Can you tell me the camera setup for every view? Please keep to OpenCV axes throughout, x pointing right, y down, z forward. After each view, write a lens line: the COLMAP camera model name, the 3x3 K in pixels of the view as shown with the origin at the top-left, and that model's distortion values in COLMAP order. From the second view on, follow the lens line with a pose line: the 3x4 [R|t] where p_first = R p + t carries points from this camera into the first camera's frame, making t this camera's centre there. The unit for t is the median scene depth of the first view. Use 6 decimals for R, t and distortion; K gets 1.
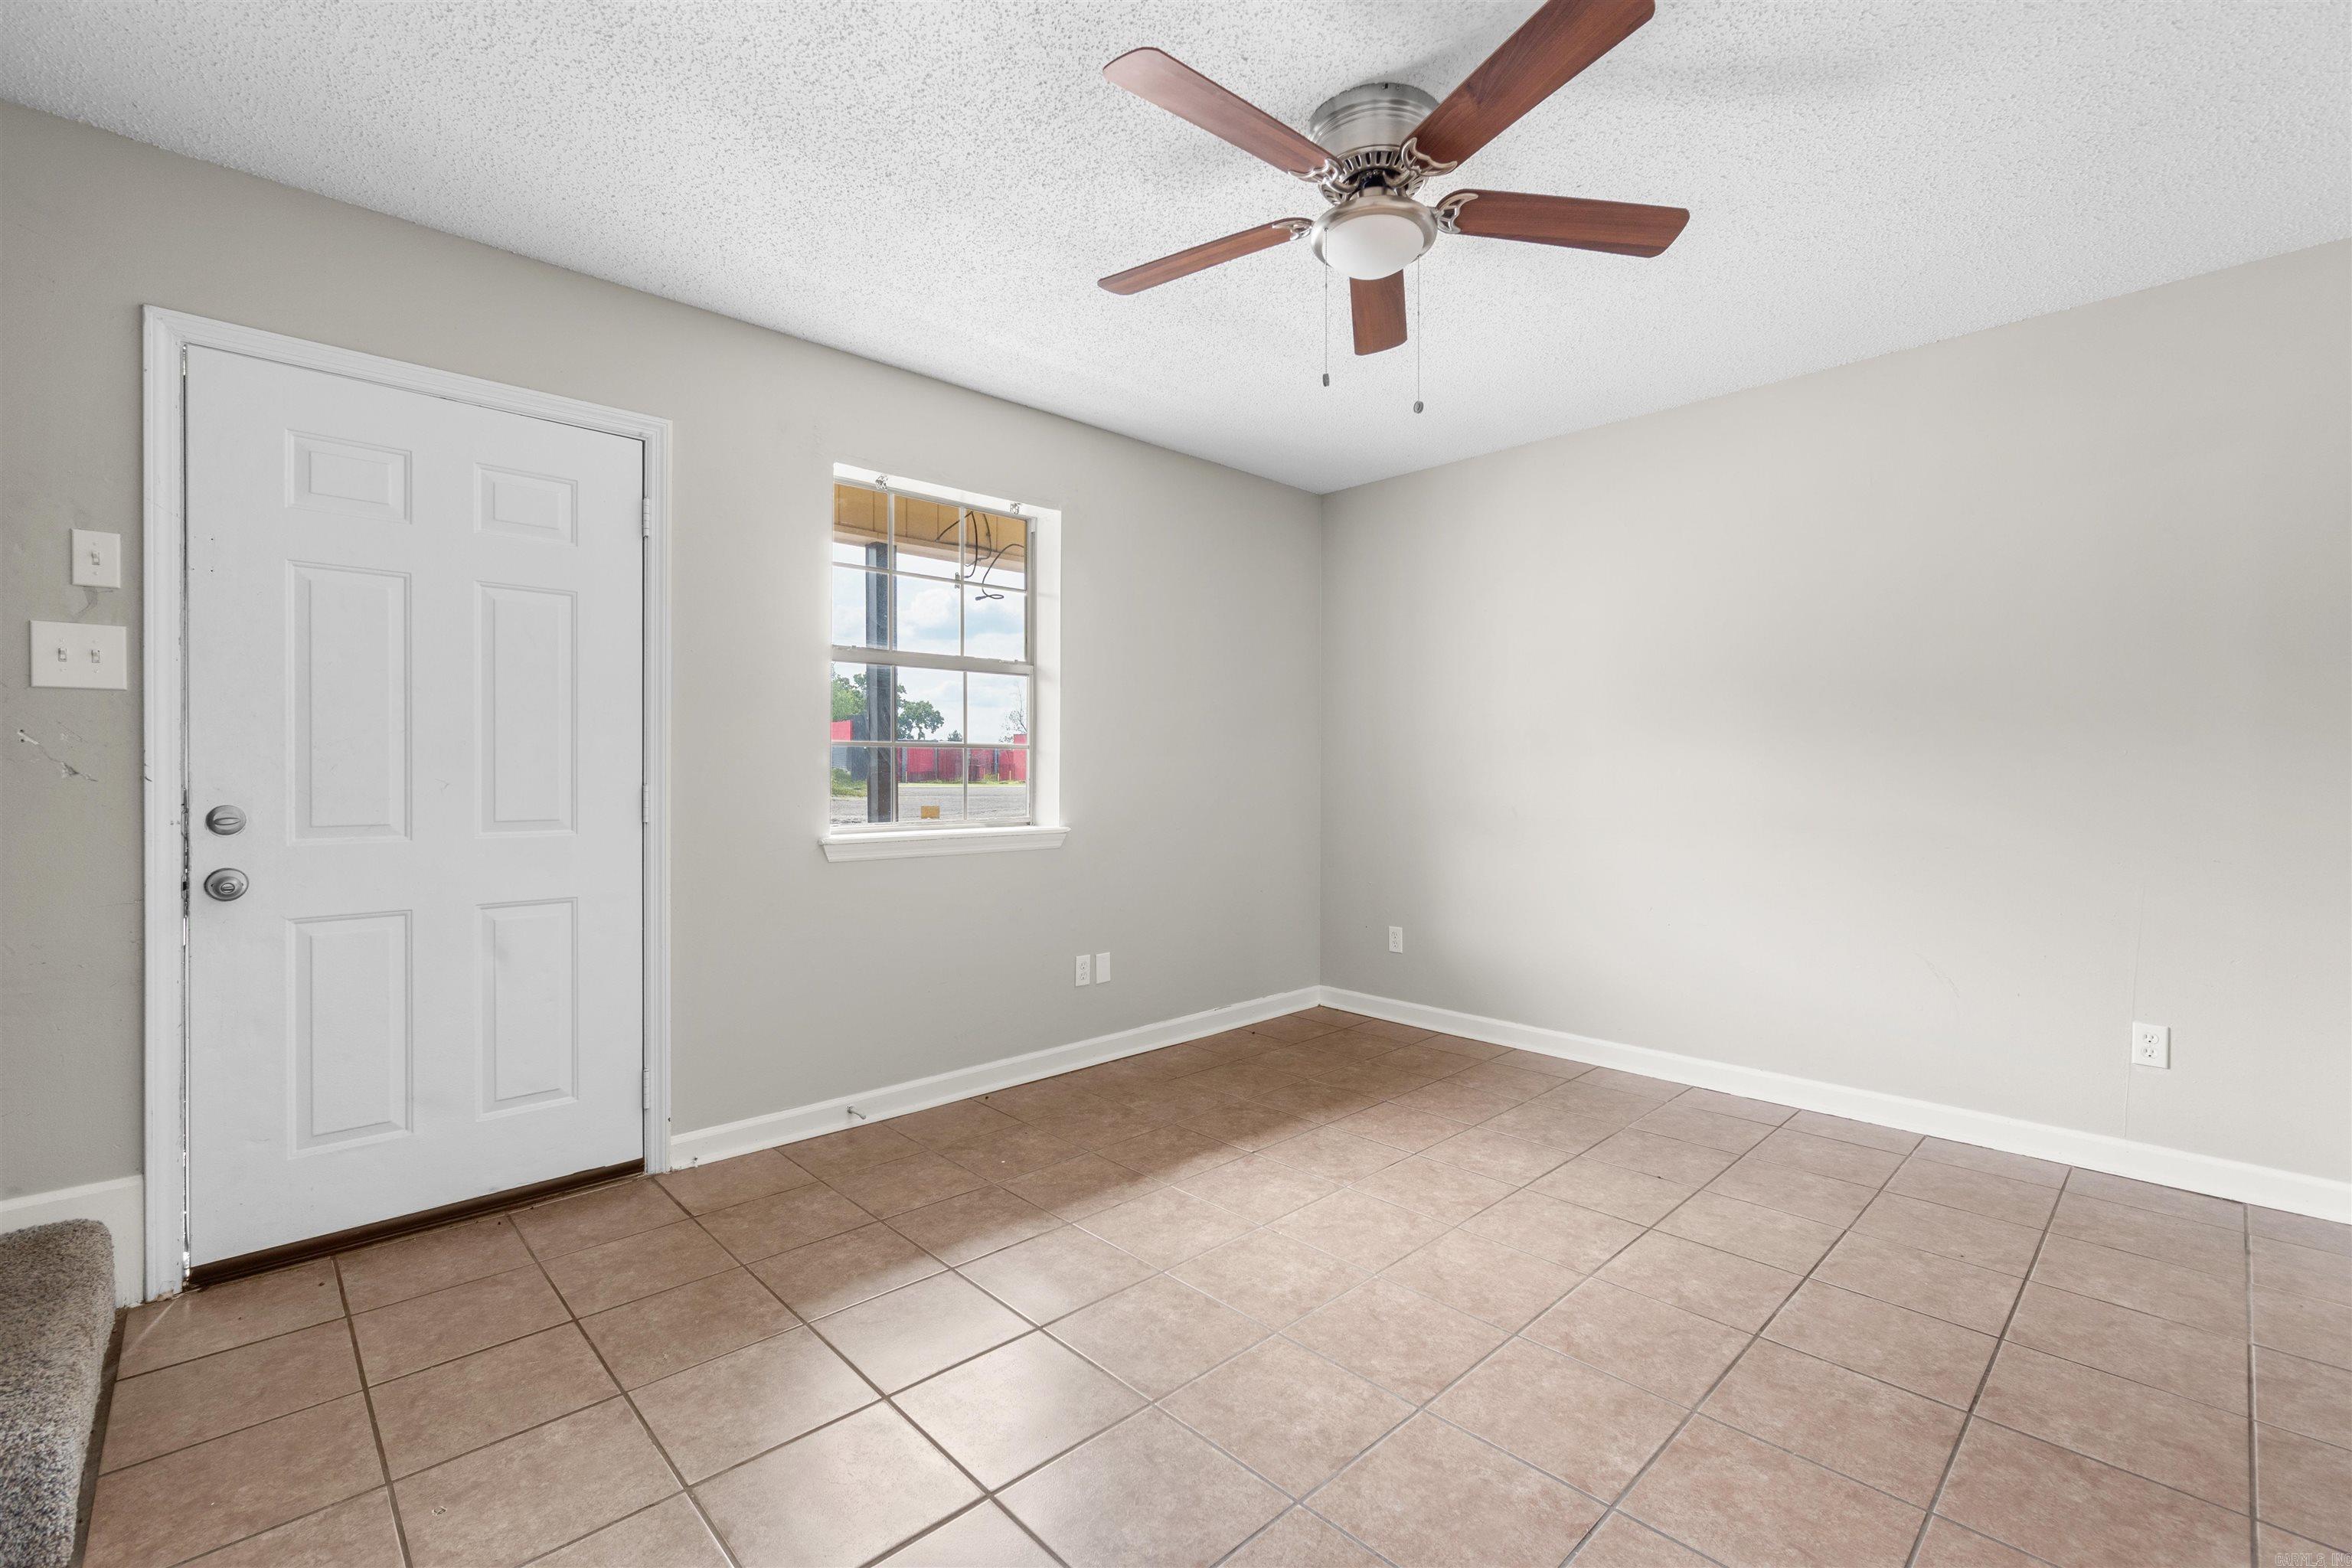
lens RADIAL K [[1015.3, 0, 1177.0], [0, 1015.3, 776.4], [0, 0, 1]] dist [-0.004762, 0.002737]
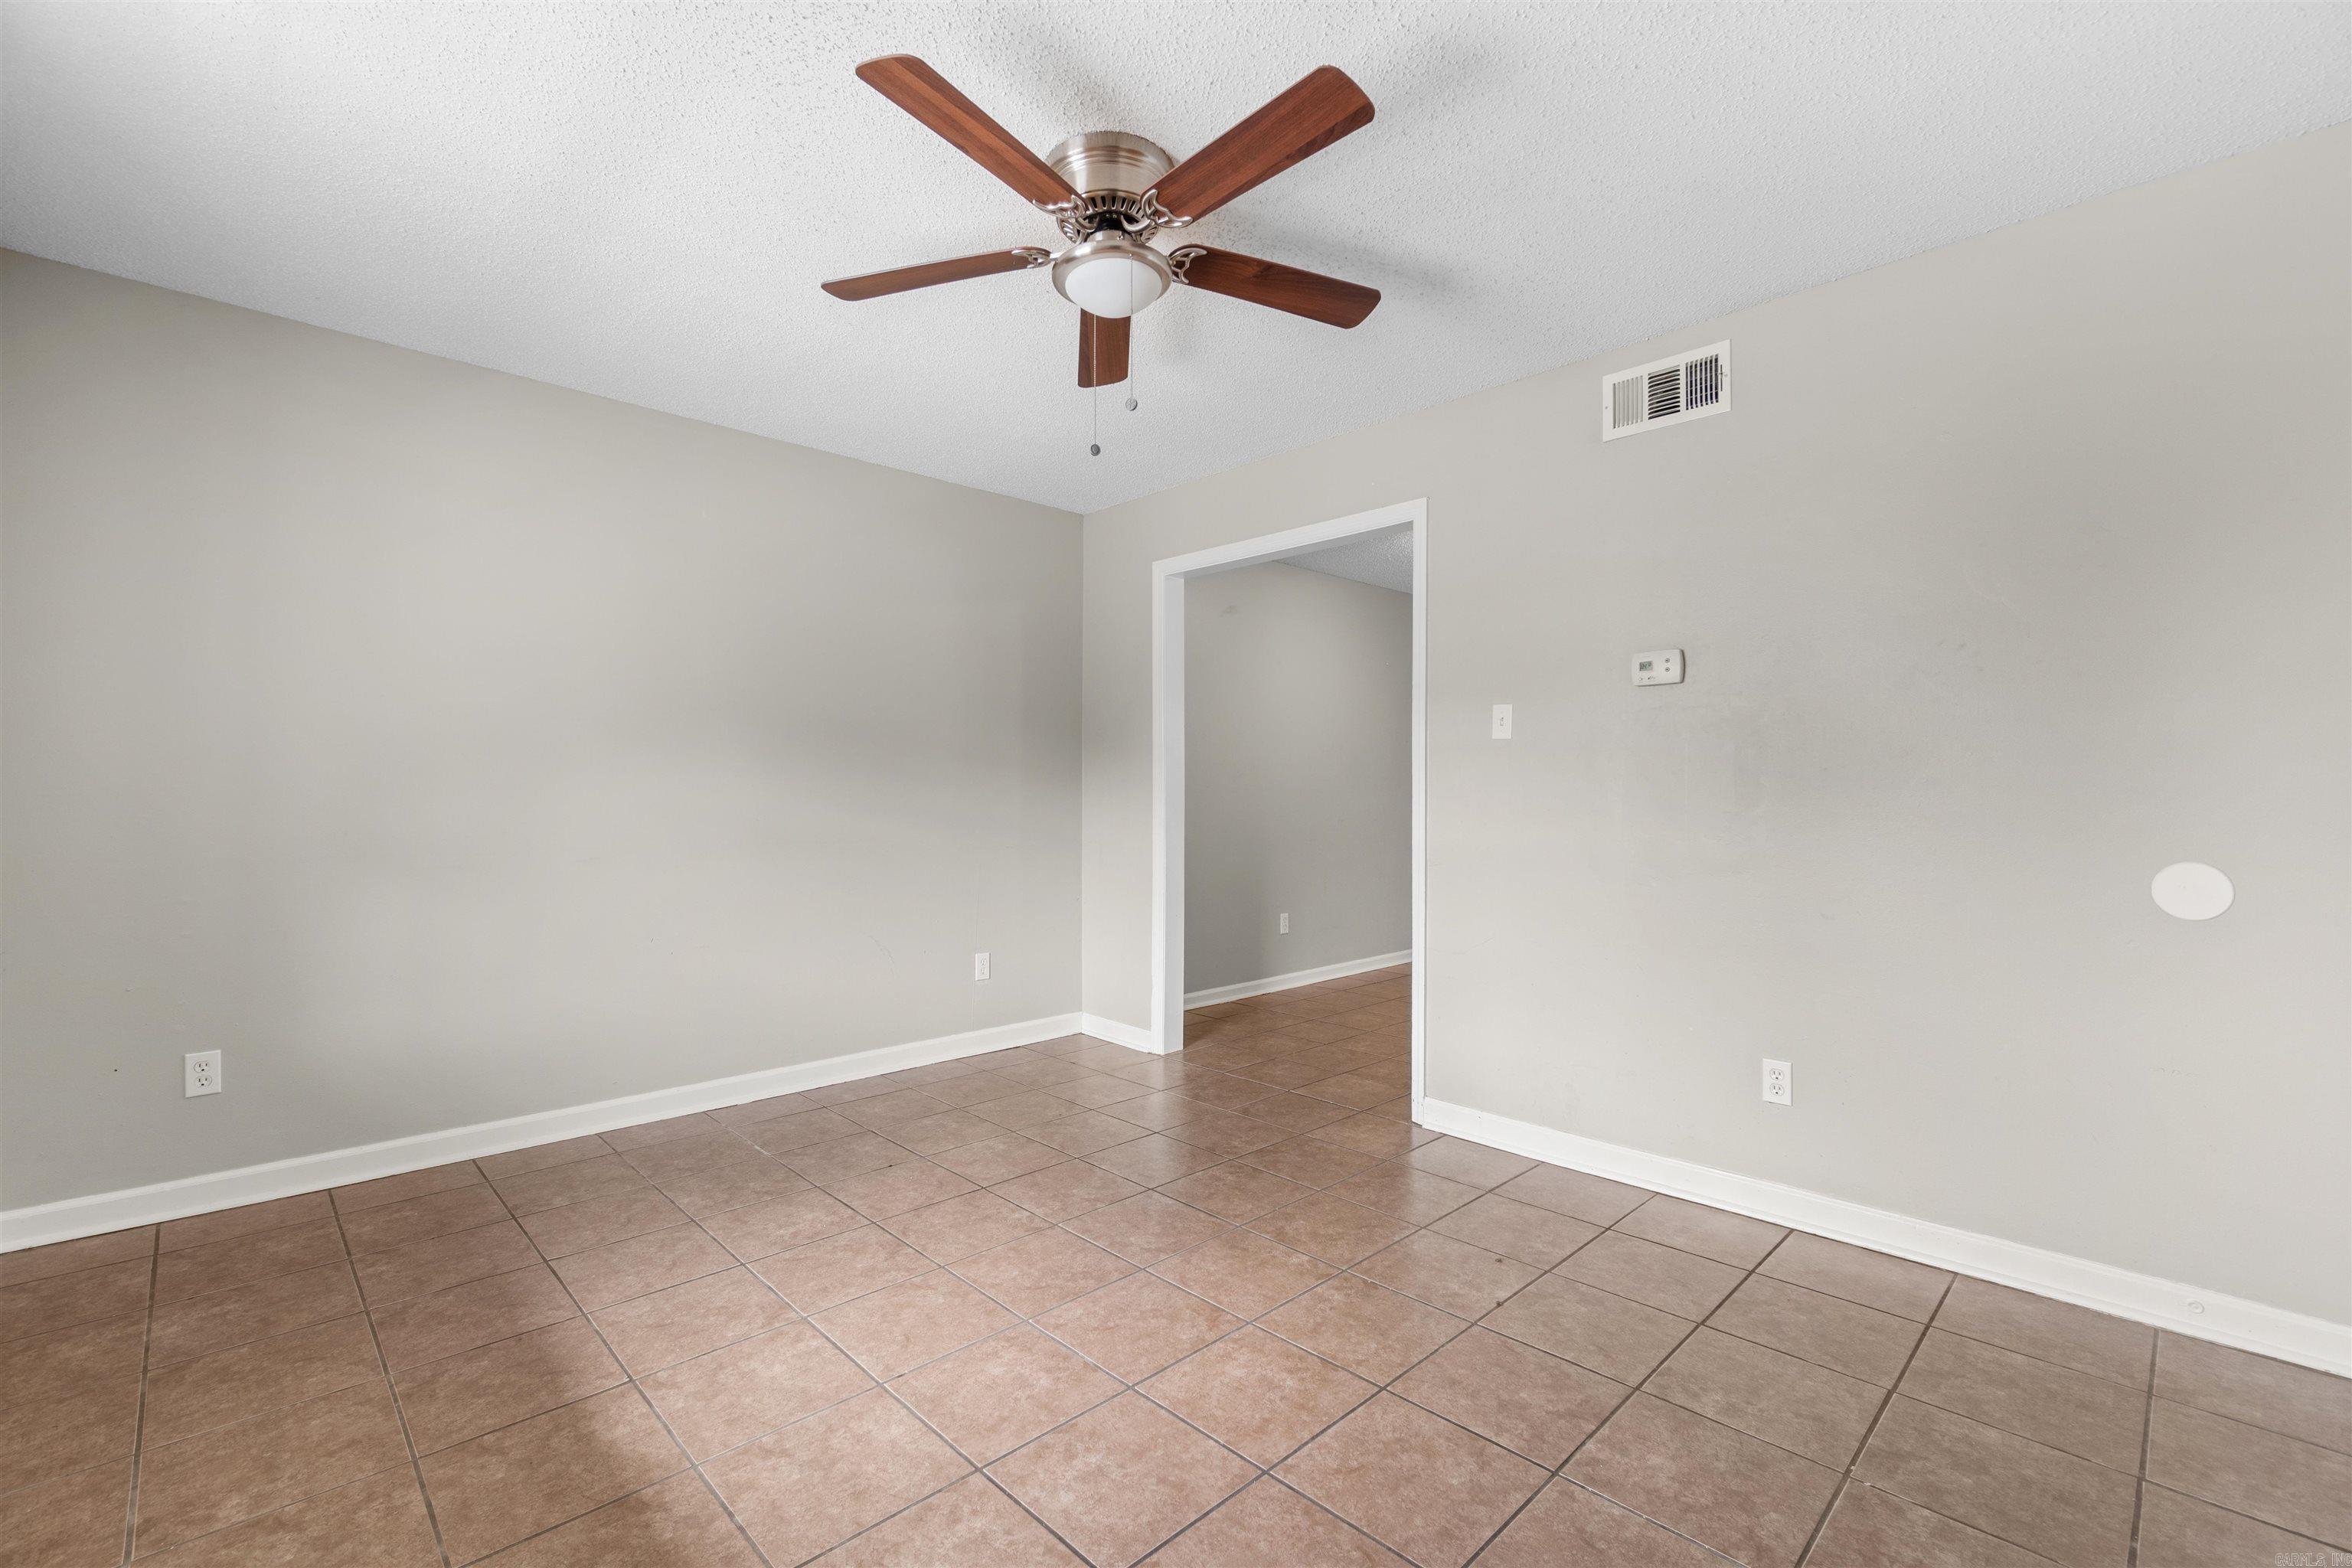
lens RADIAL K [[1015.3, 0, 1171.3], [0, 1015.3, 778.0], [0, 0, 1]] dist [-0.004762, 0.002737]
pose [[-0.008019, 0.017020, 0.999823, -0.662891], [0.002716, 0.999852, -0.016999, -0.001620], [-0.999964, 0.002579, -0.008064, 0.751206]]
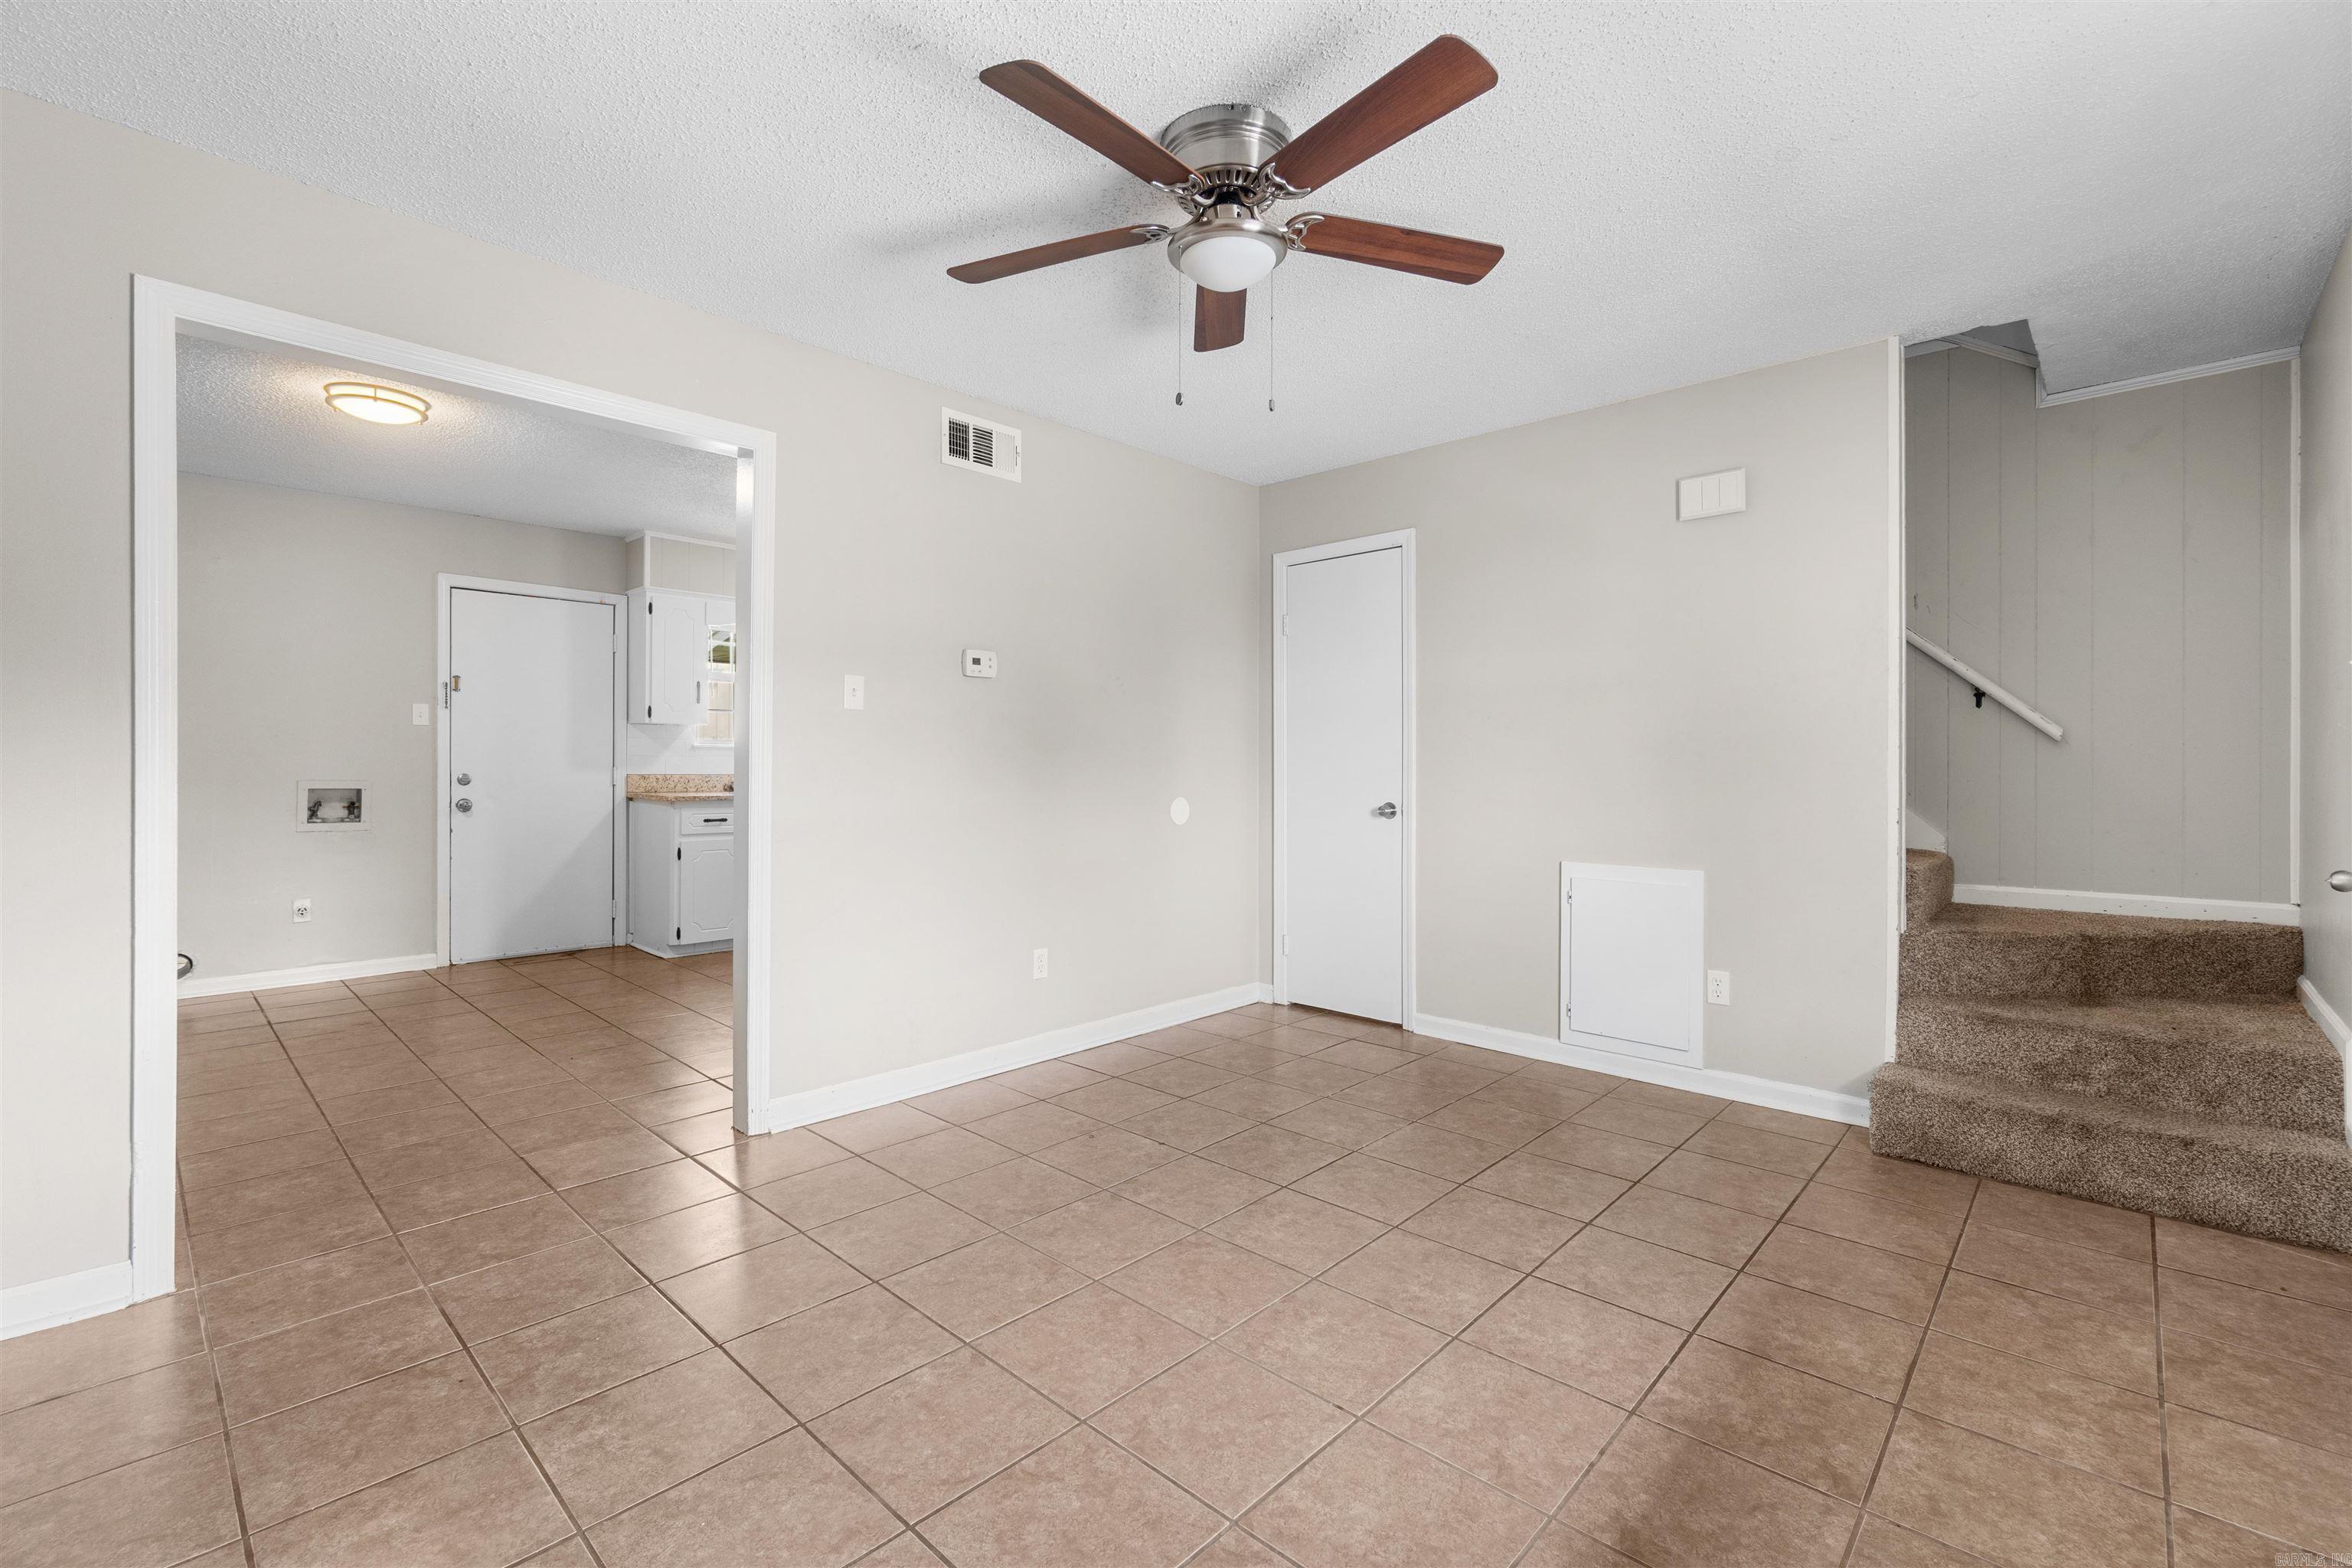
lens RADIAL K [[1015.3, 0, 1182.9], [0, 1015.3, 762.5], [0, 0, 1]] dist [-0.004762, 0.002737]
pose [[-0.998135, -0.002693, -0.060981, 0.237816], [-0.002804, 0.999995, 0.001740, -0.006795], [0.060976, 0.001908, -0.998137, 1.613574]]
